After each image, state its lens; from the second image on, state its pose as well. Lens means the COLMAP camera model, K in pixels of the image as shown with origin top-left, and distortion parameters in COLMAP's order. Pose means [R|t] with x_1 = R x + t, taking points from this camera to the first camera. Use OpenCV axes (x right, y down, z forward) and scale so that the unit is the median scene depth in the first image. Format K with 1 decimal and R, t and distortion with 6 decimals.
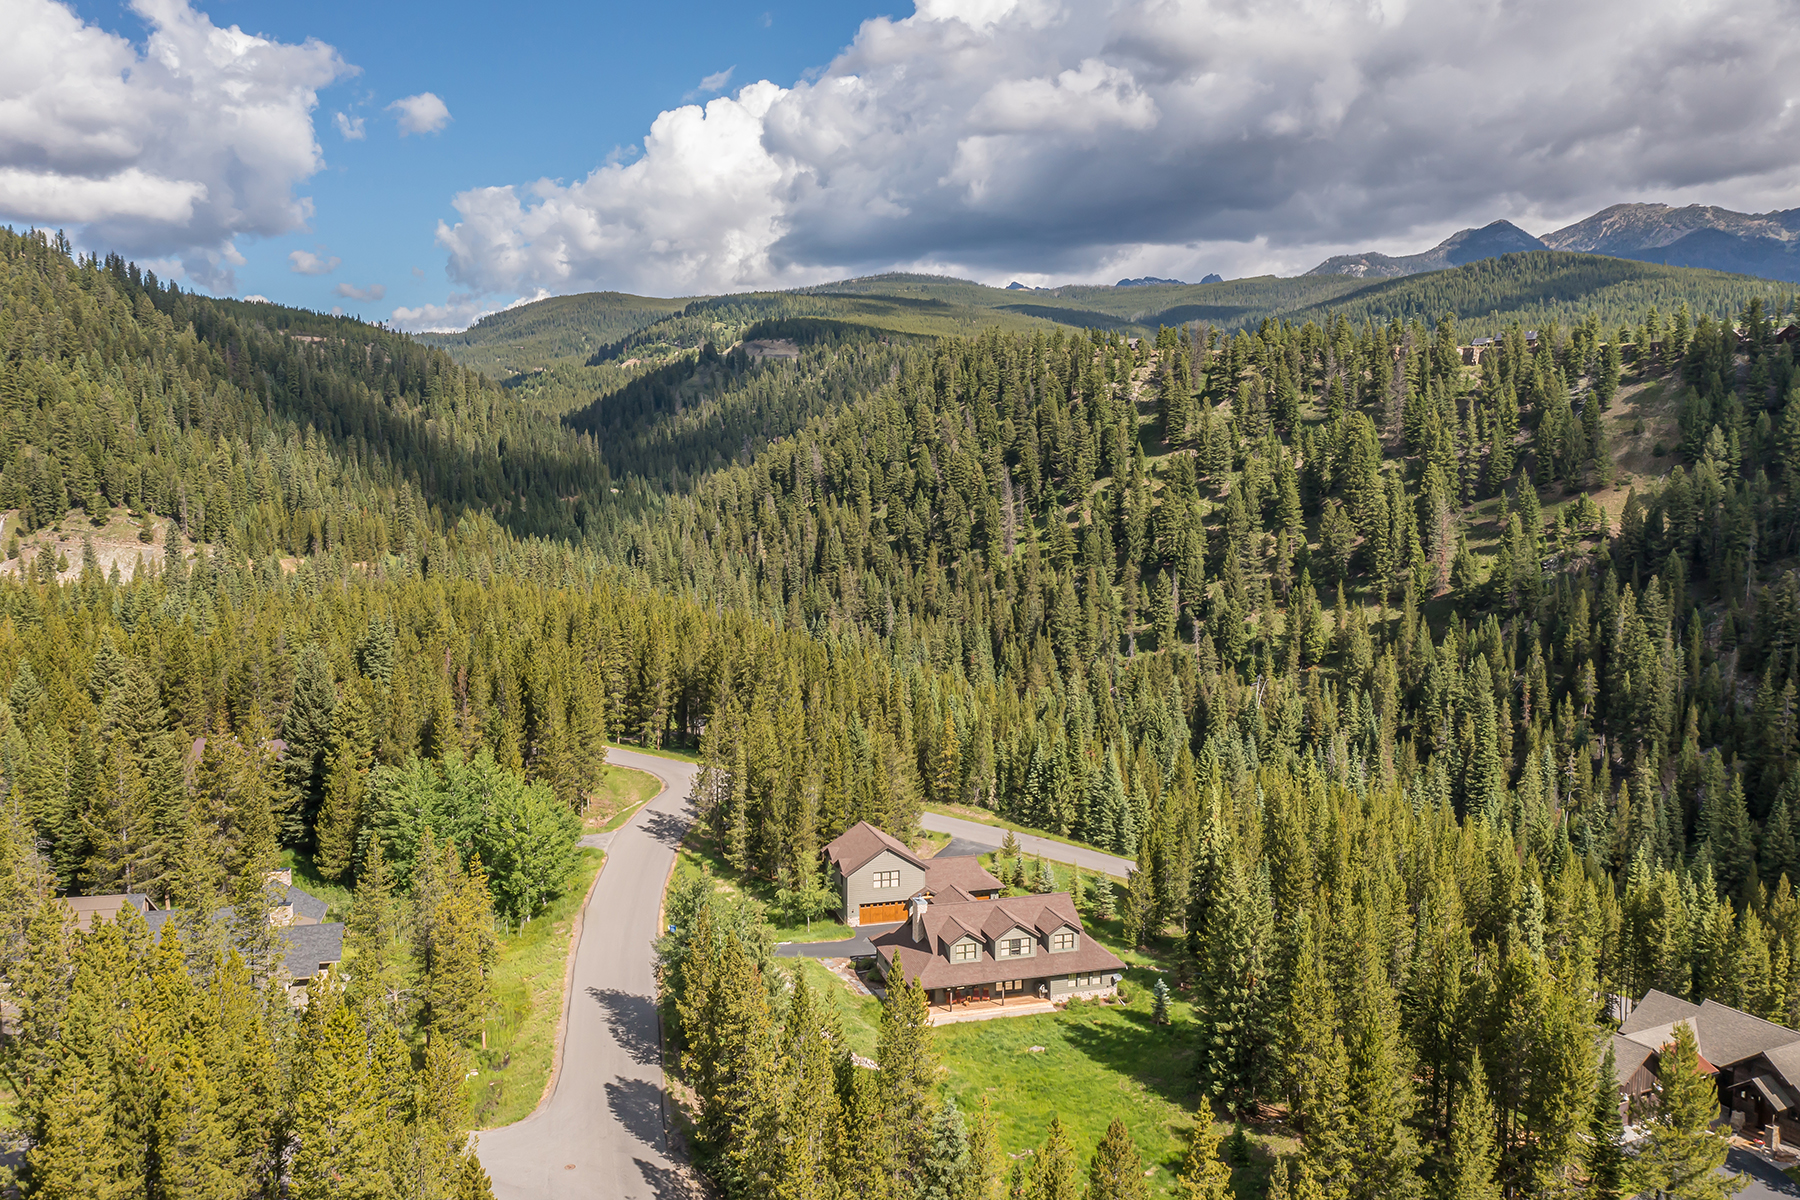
lens RADIAL K [[1477.6, 0, 900.0], [0, 1477.6, 600.0], [0, 0, 1]] dist [-0.018636, -0.001519]
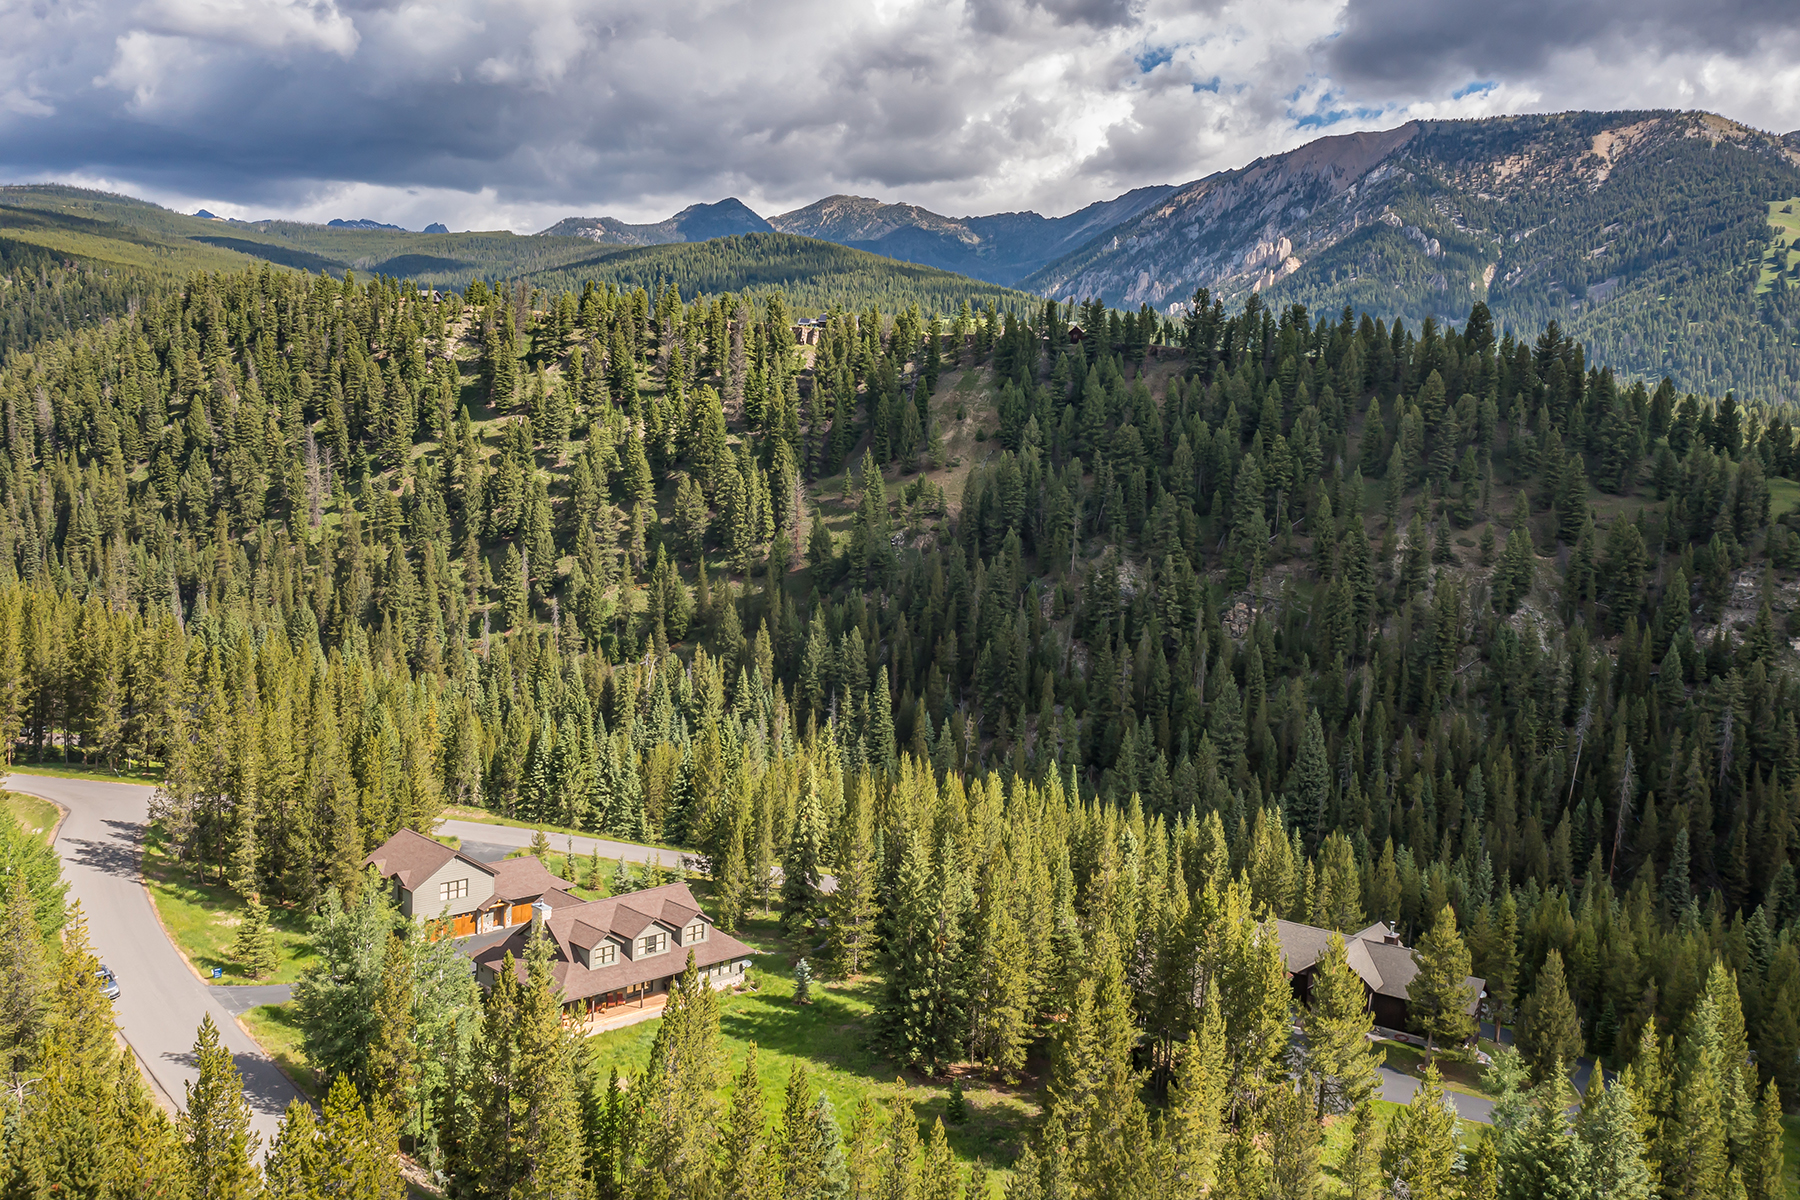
lens RADIAL K [[1570.5, 0, 900.0], [0, 1570.5, 600.0], [0, 0, 1]] dist [-0.029431, 0.011214]
pose [[0.875884, -0.011717, 0.482379, -0.086120], [0.004586, 0.999862, 0.015958, 0.000185], [-0.482499, -0.011765, 0.875817, 0.016971]]
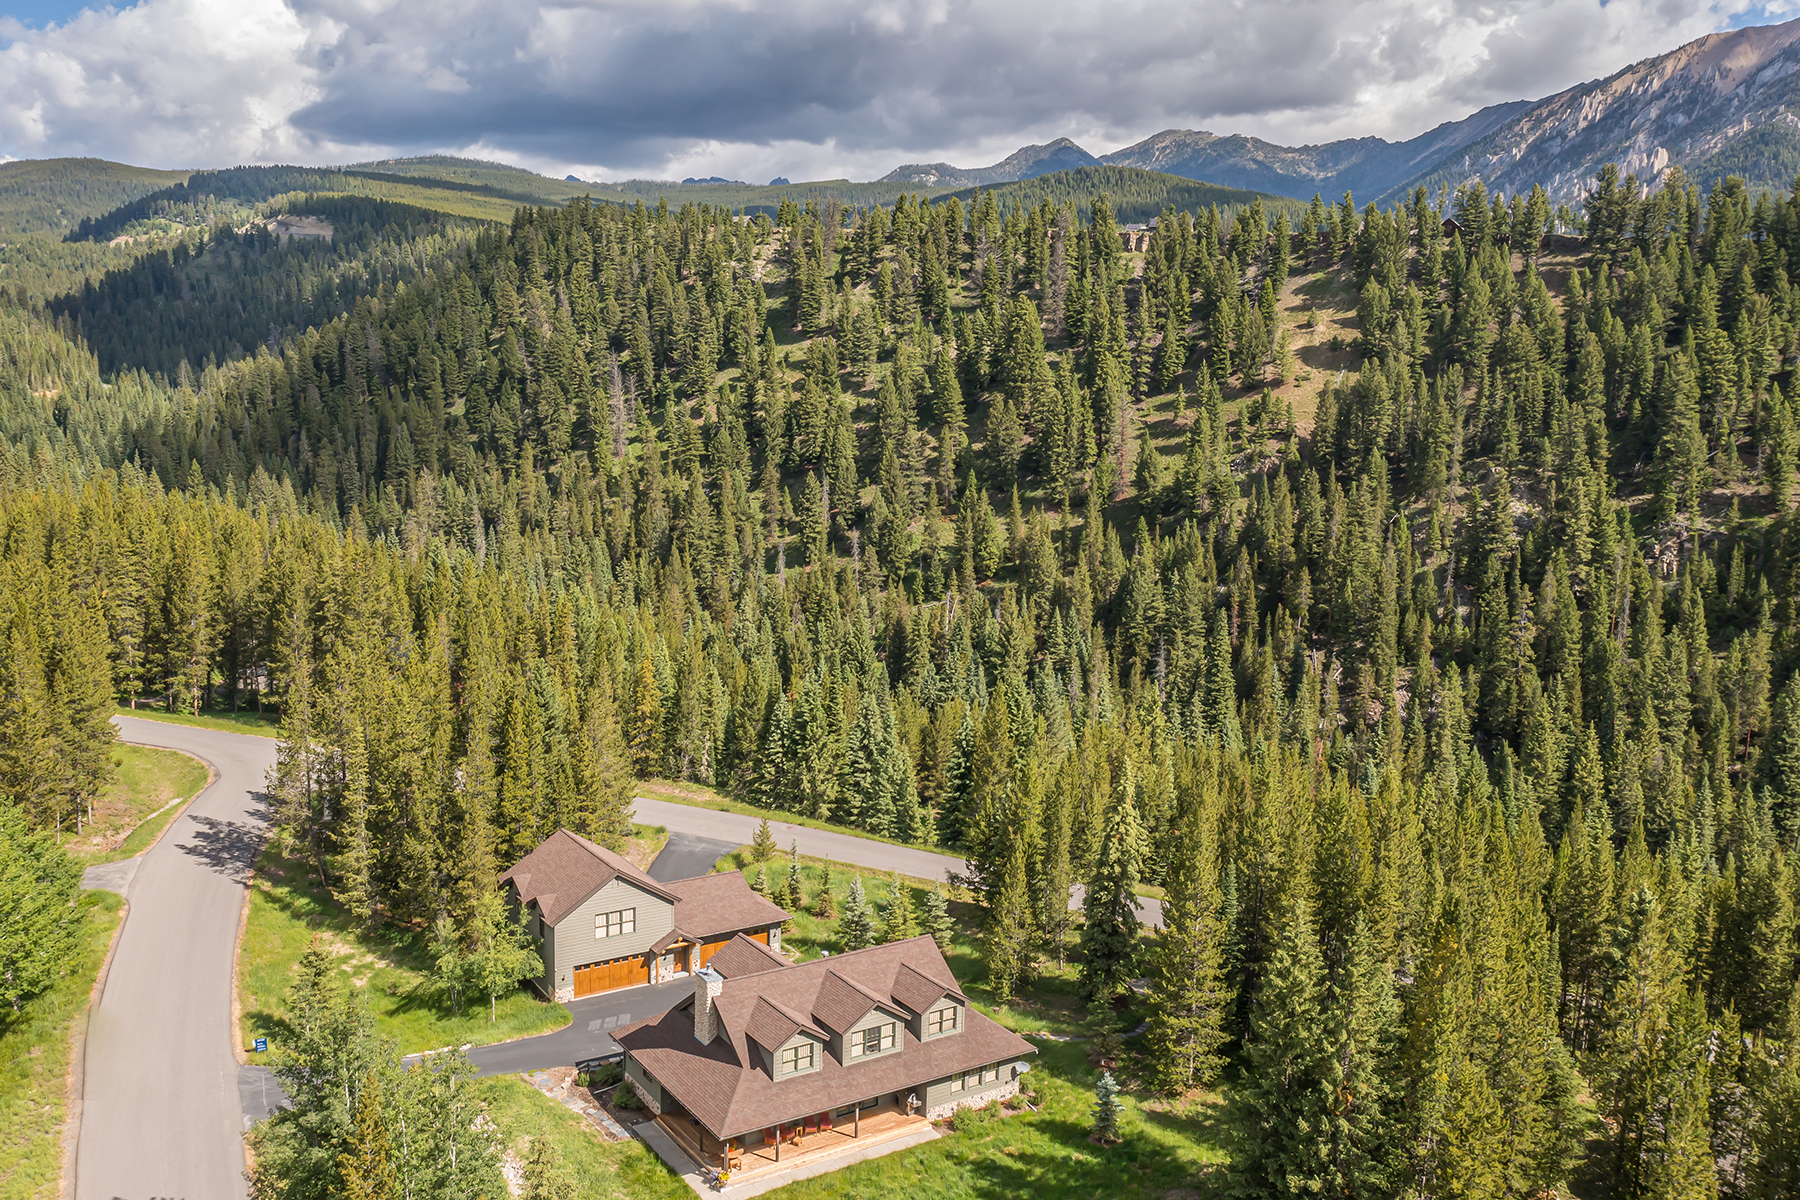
lens RADIAL K [[1526.4, 0, 896.1], [0, 1526.4, 599.9], [0, 0, 1]] dist [-0.023639, -0.004116]
pose [[0.958855, -0.021405, 0.283087, -0.028670], [0.006360, 0.998523, 0.053958, 0.006280], [-0.283824, -0.049938, 0.957575, 0.132111]]
